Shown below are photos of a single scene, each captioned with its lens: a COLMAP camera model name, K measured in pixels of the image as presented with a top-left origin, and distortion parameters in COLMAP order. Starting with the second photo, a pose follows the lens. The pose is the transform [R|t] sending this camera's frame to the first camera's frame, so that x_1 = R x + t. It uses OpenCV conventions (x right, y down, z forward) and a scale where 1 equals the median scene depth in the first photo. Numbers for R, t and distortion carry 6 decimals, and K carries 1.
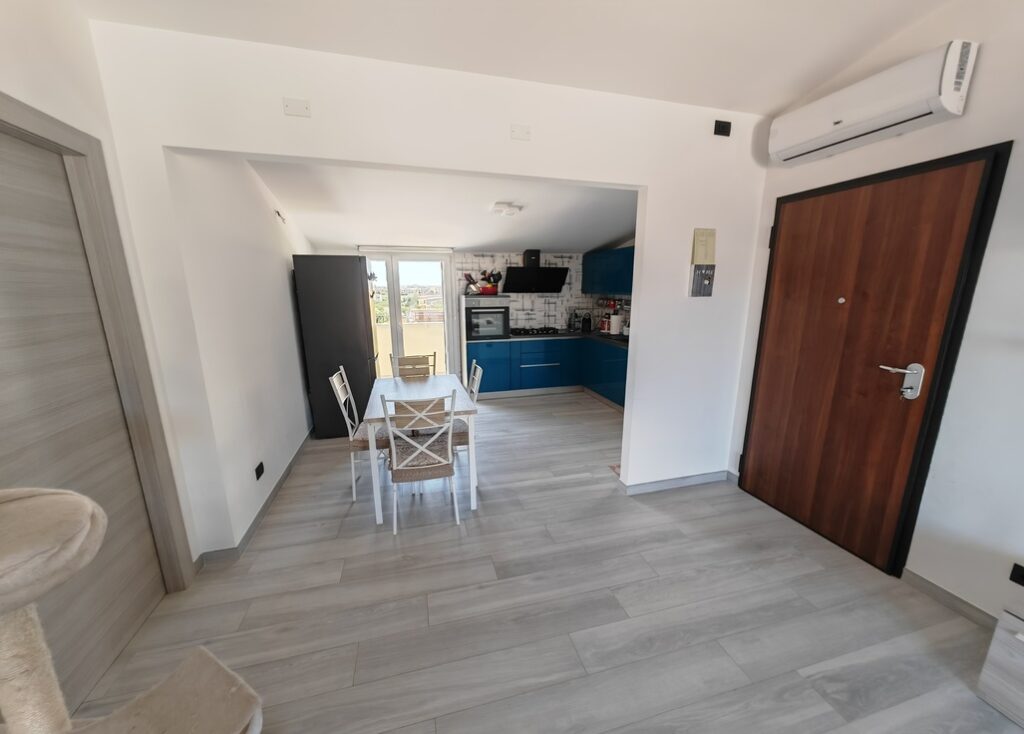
lens RADIAL K [[382.7, 0, 514.2], [0, 382.7, 376.1], [0, 0, 1]] dist [0.001611, 0.000254]
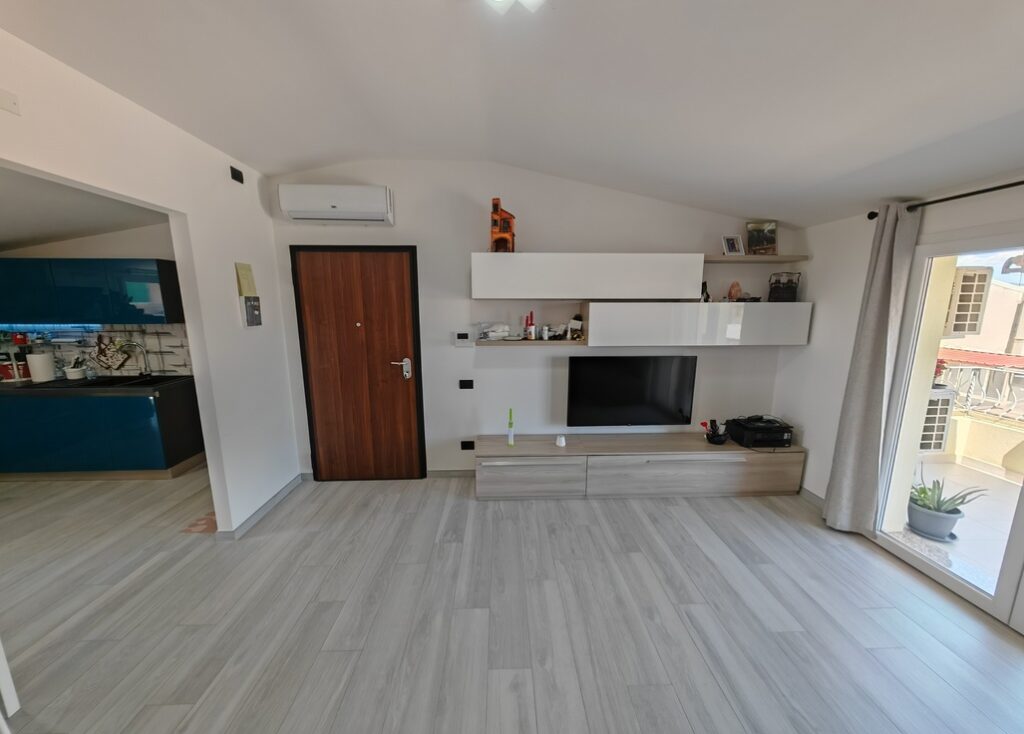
lens RADIAL K [[382.7, 0, 511.2], [0, 382.7, 373.8], [0, 0, 1]] dist [0.001611, 0.000254]
pose [[0.236559, -0.167836, 0.957011, -0.468258], [0.215827, 0.969437, 0.116666, -0.055313], [-0.947343, 0.178950, 0.265553, 0.066278]]
